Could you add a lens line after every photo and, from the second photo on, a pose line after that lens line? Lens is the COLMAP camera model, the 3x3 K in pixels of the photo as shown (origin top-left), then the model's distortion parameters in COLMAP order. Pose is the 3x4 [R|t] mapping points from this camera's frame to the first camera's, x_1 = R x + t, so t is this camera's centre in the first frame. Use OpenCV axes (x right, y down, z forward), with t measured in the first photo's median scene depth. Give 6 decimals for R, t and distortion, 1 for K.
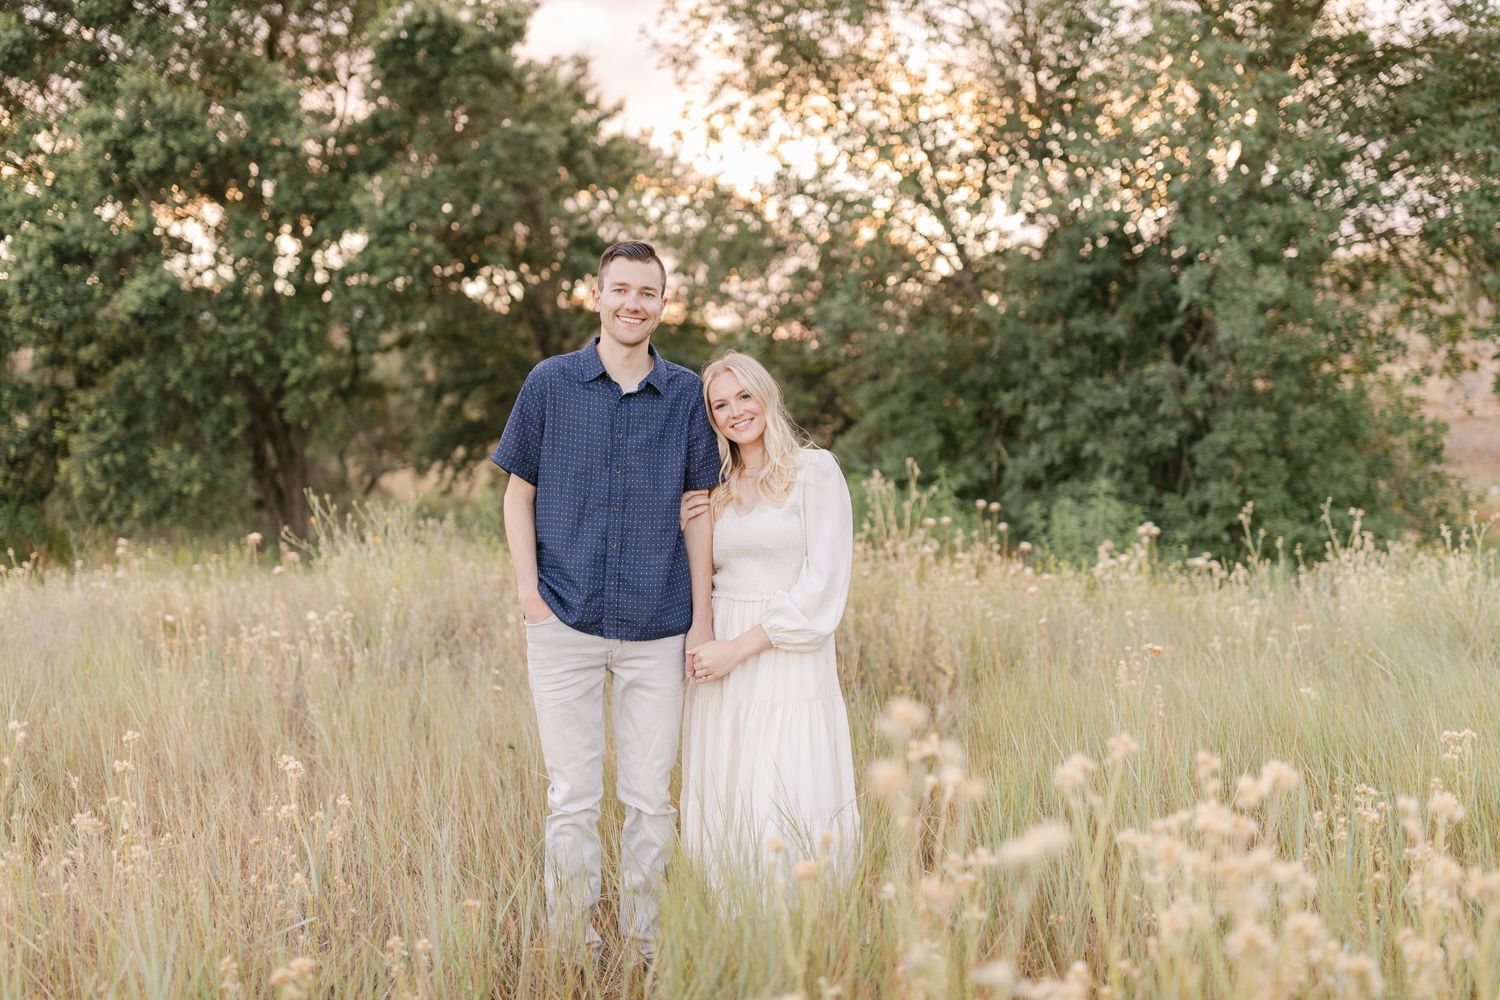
lens RADIAL K [[1388.1, 0, 752.8], [0, 1388.1, 507.2], [0, 0, 1]] dist [-0.002995, 0.000000]
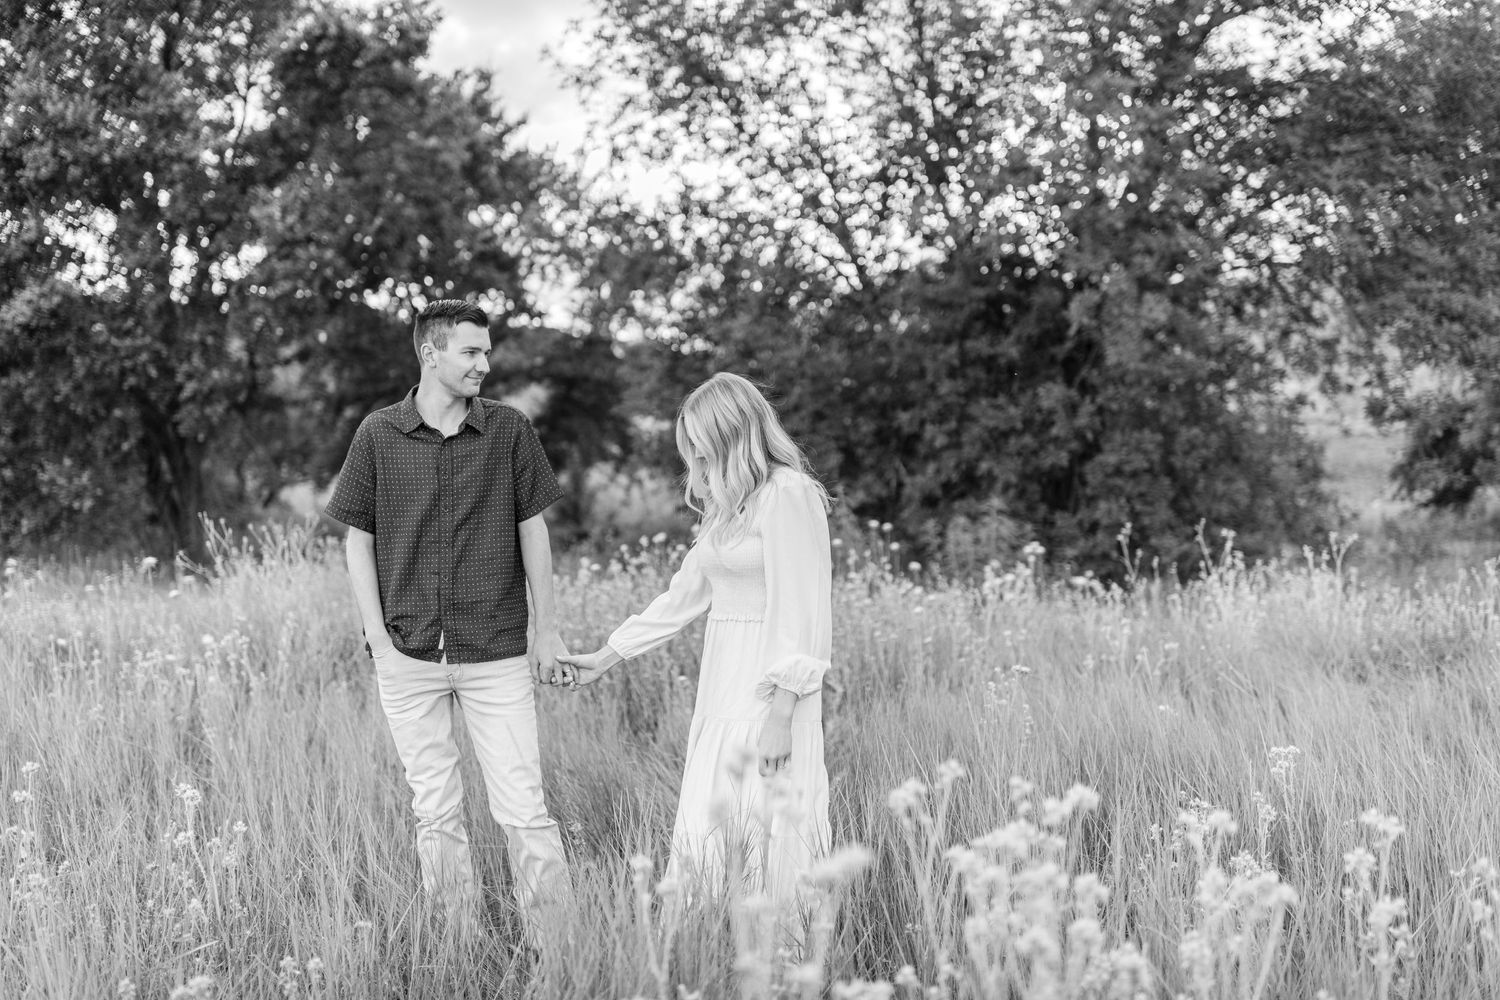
lens RADIAL K [[1388.1, 0, 750.2], [0, 1388.1, 507.7], [0, 0, 1]] dist [-0.002995, 0.000000]
pose [[0.997893, 0.000753, 0.064878, 0.003517], [-0.000193, 0.999963, -0.008631, -0.003334], [-0.064882, 0.008601, 0.997856, -0.011485]]
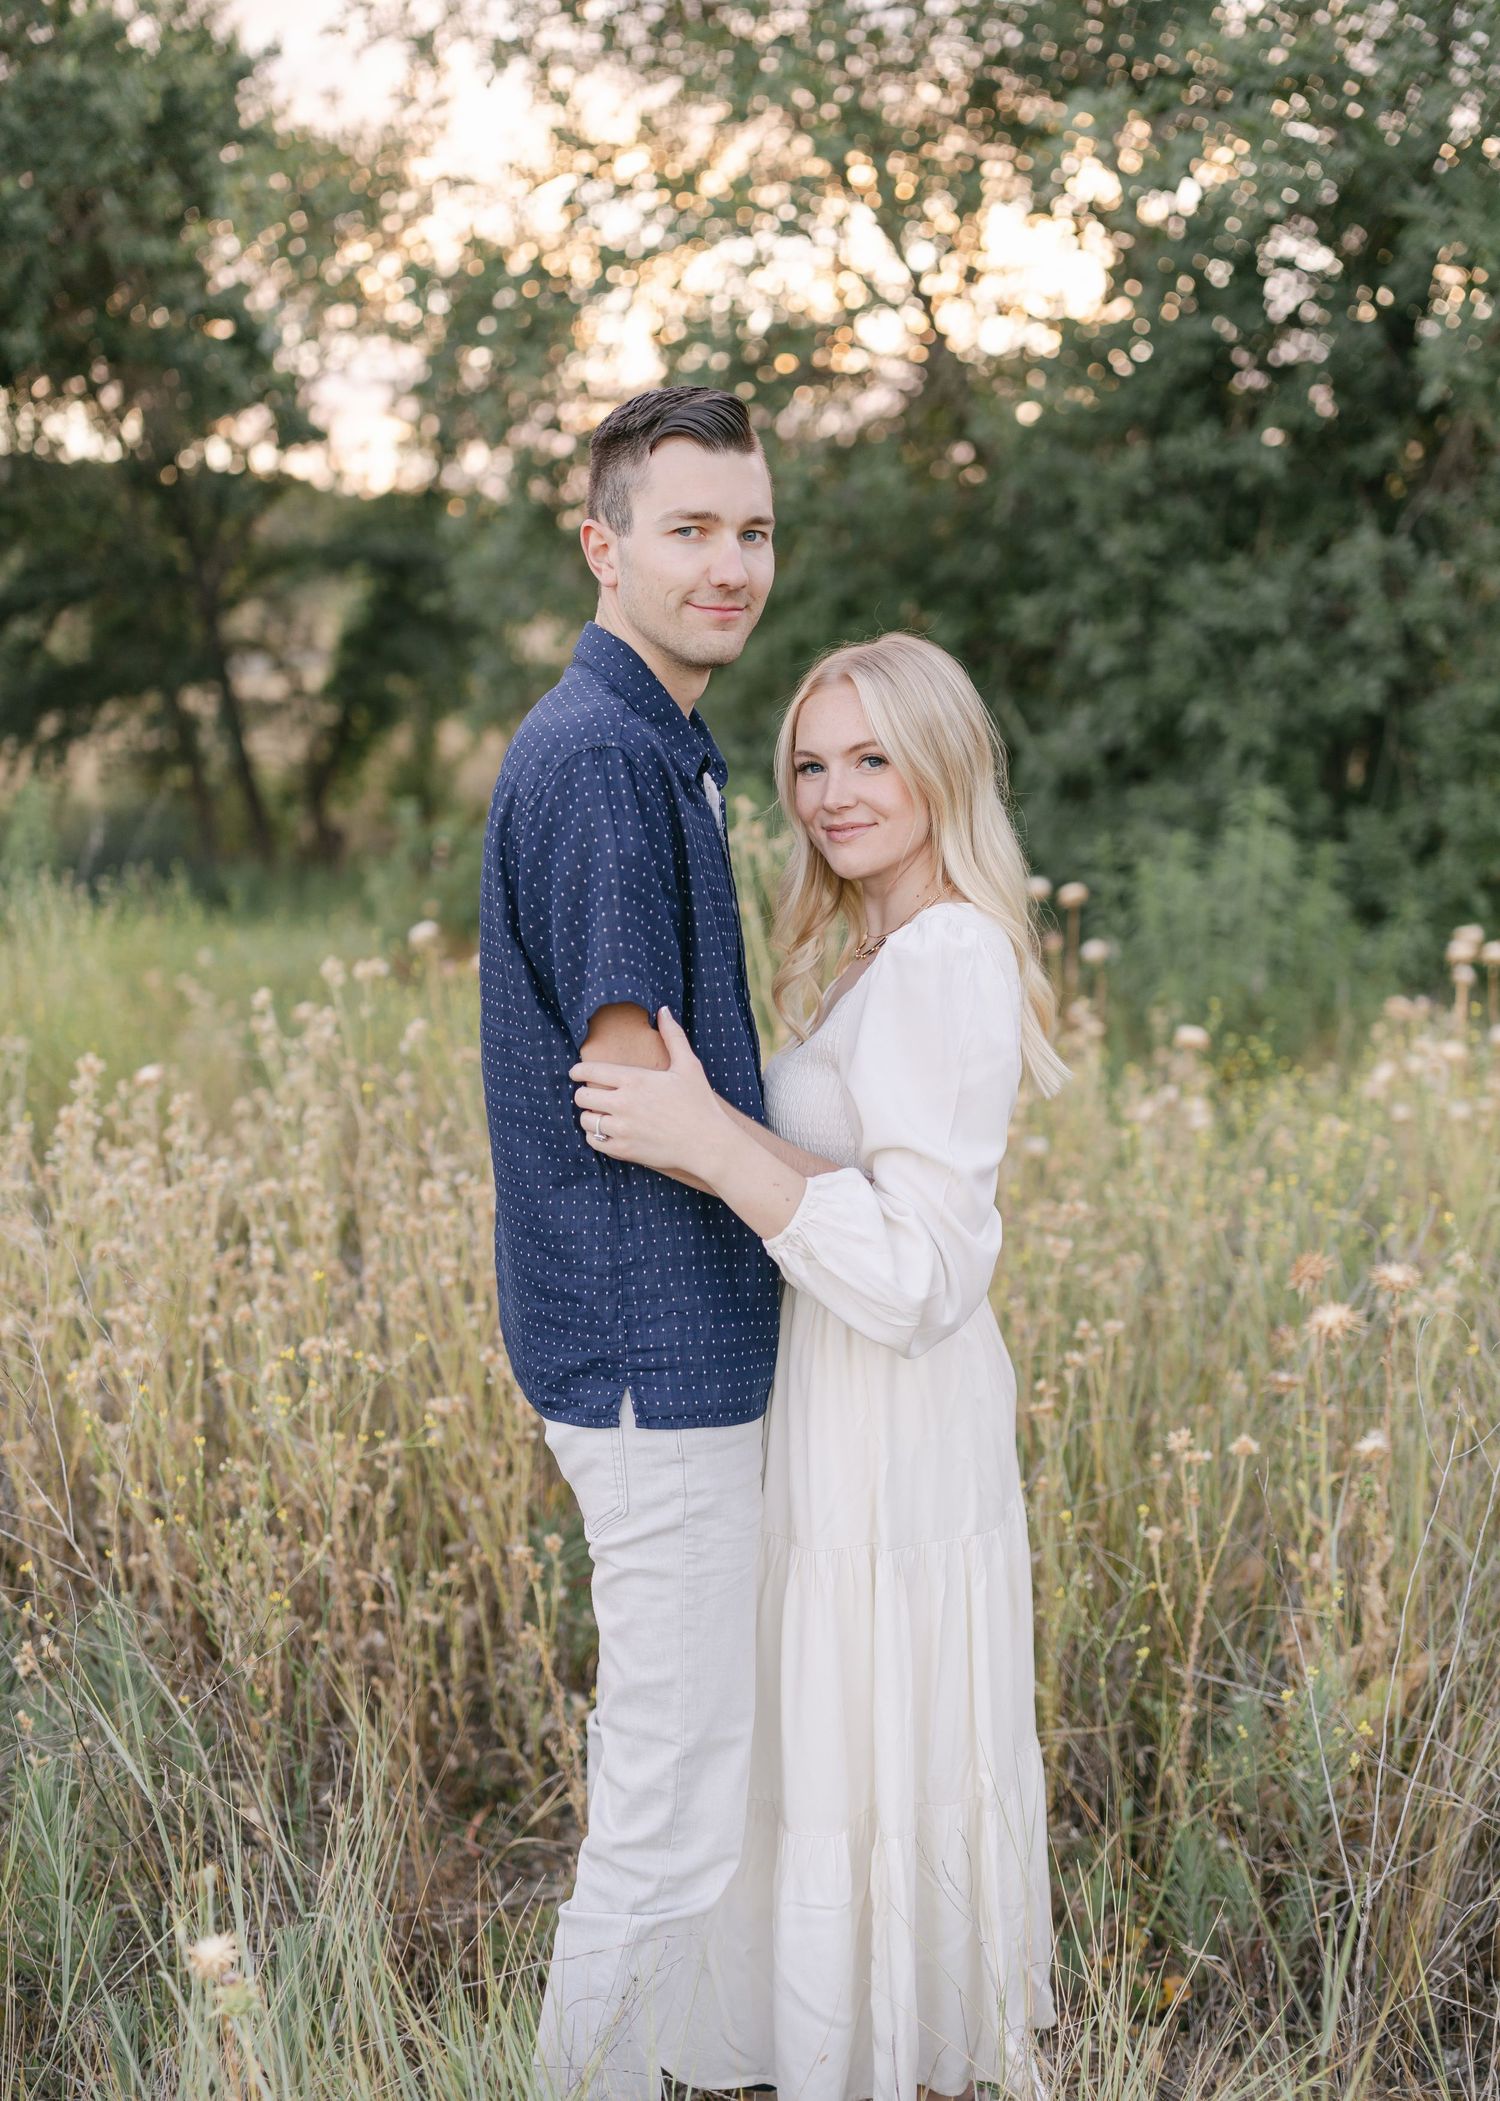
lens RADIAL K [[2103.2, 0, 712.6], [0, 2103.2, 1149.8], [0, 0, 1]] dist [-0.003889, 0.000000]
pose [[0.998122, -0.020636, 0.057677, 0.026932], [0.010907, 0.986372, 0.164168, -0.014469], [-0.060279, -0.163231, 0.984745, 0.257740]]
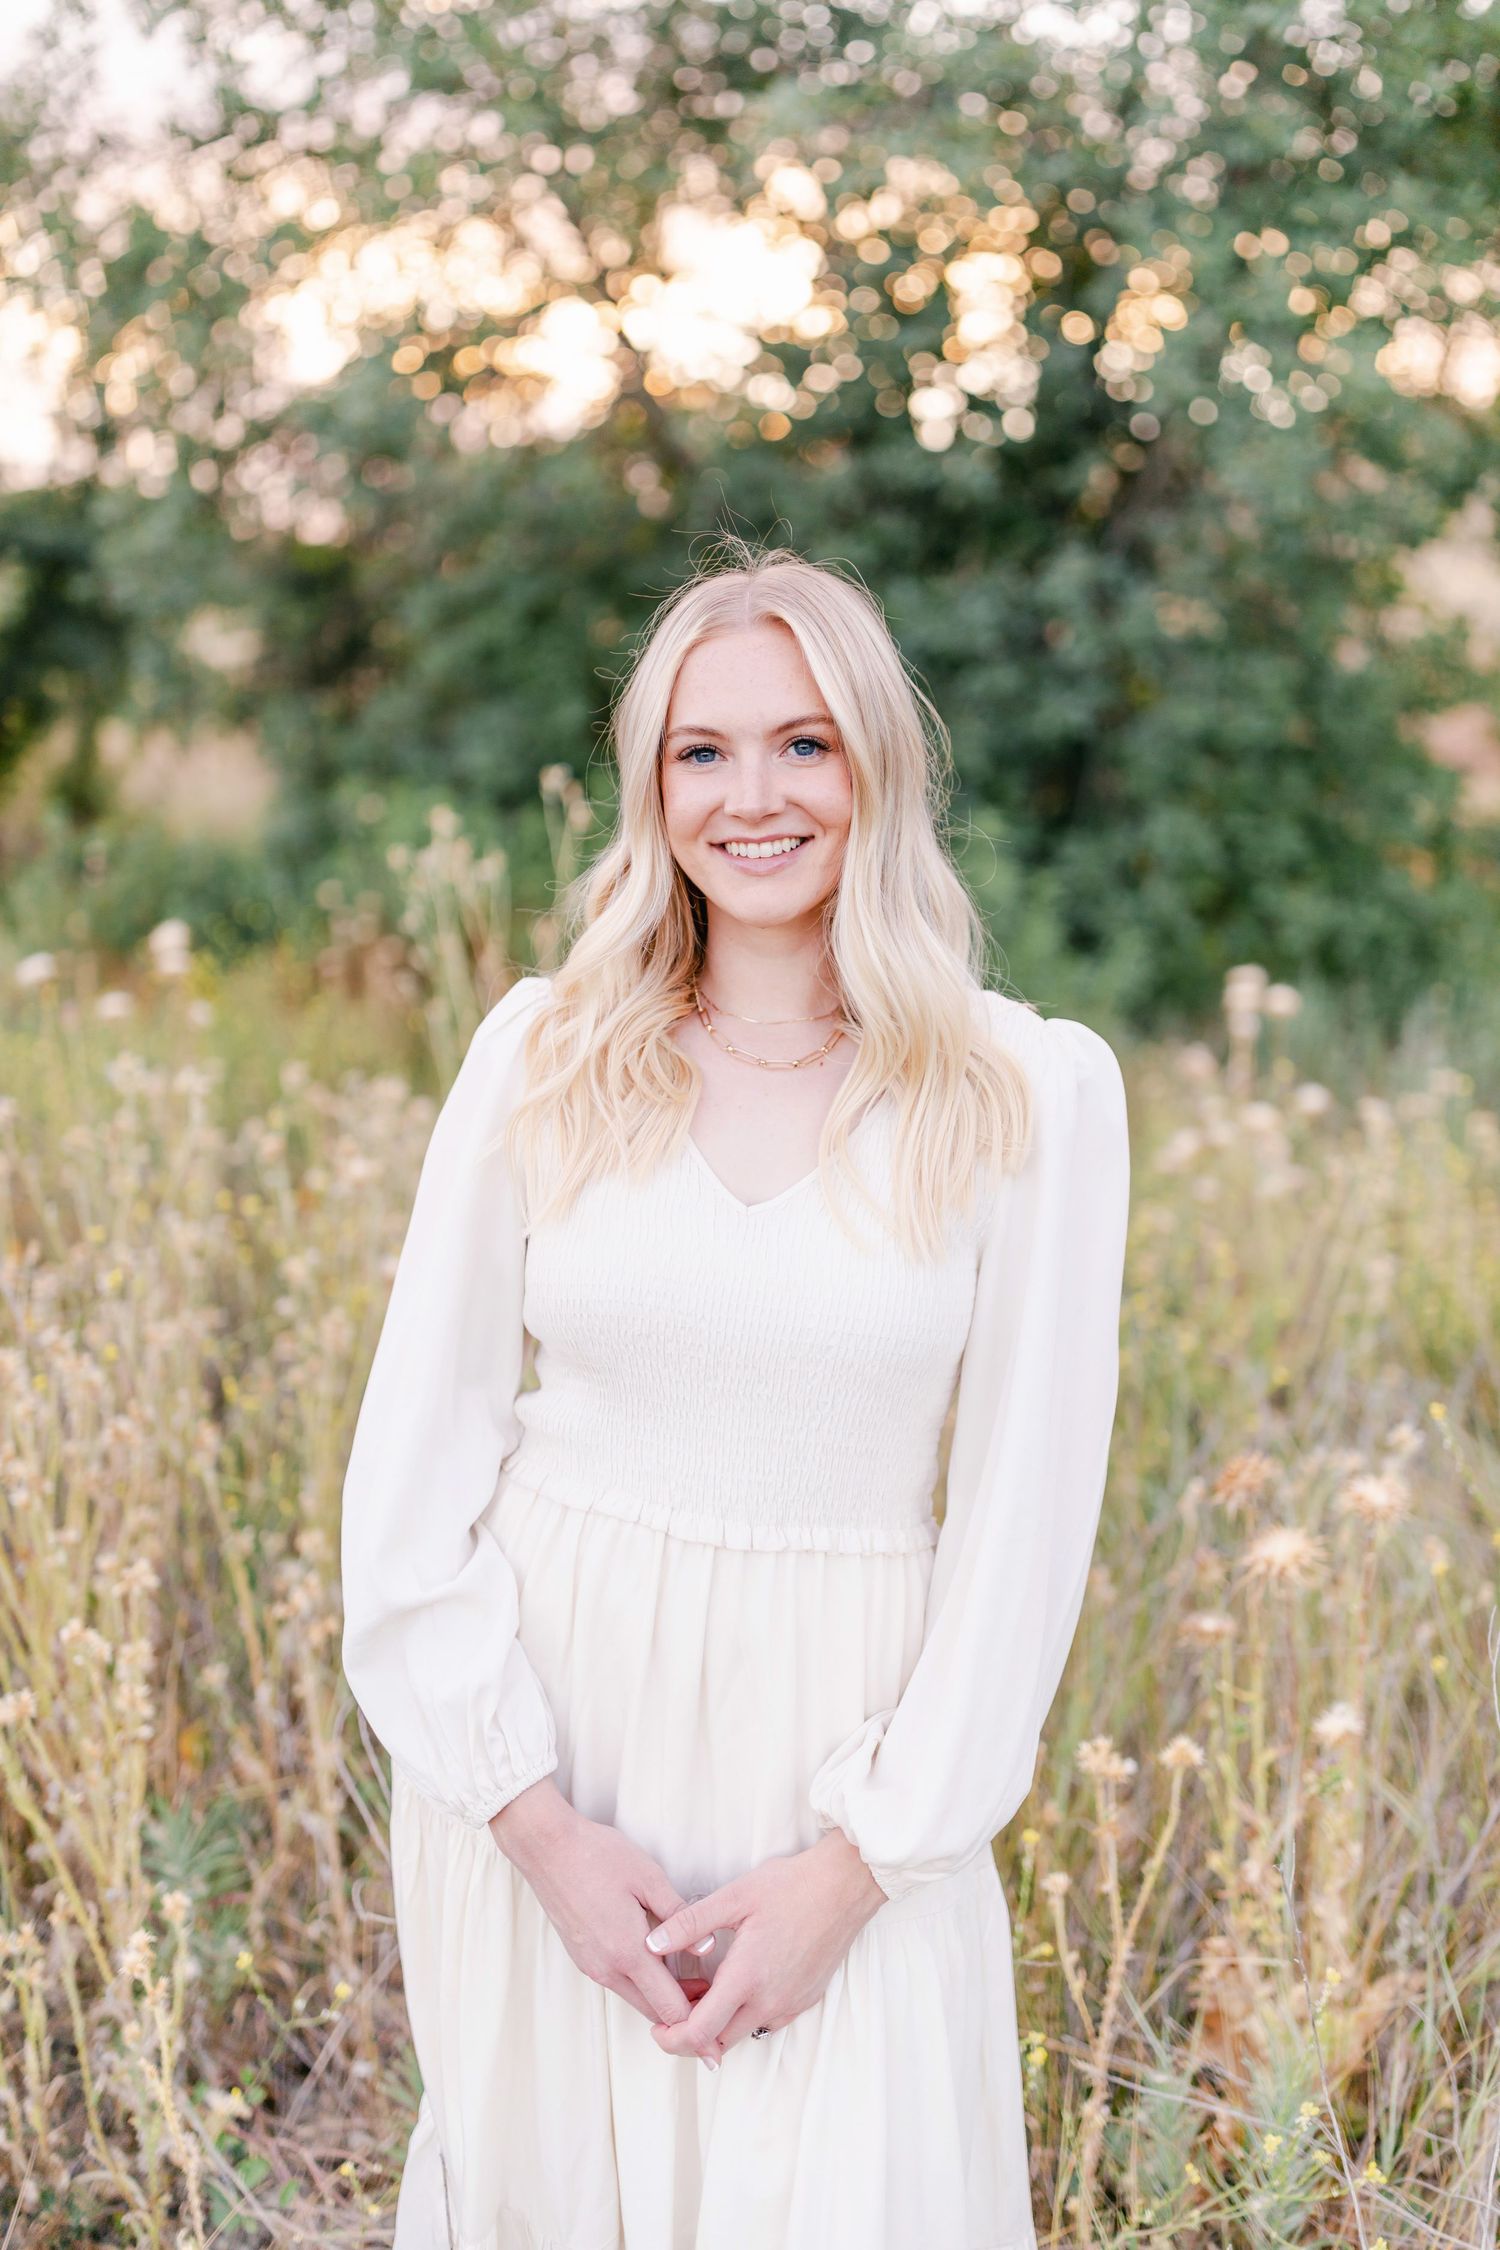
lens RADIAL K [[2082.1, 0, 789.5], [0, 2082.1, 1134.7], [0, 0, 1]] dist [-0.002995, 0.000000]
pose [[0.969977, -0.027820, 0.241598, 0.029755], [-0.009336, 0.988443, 0.151303, -0.014695], [-0.243016, -0.149016, 0.958508, 0.310789]]
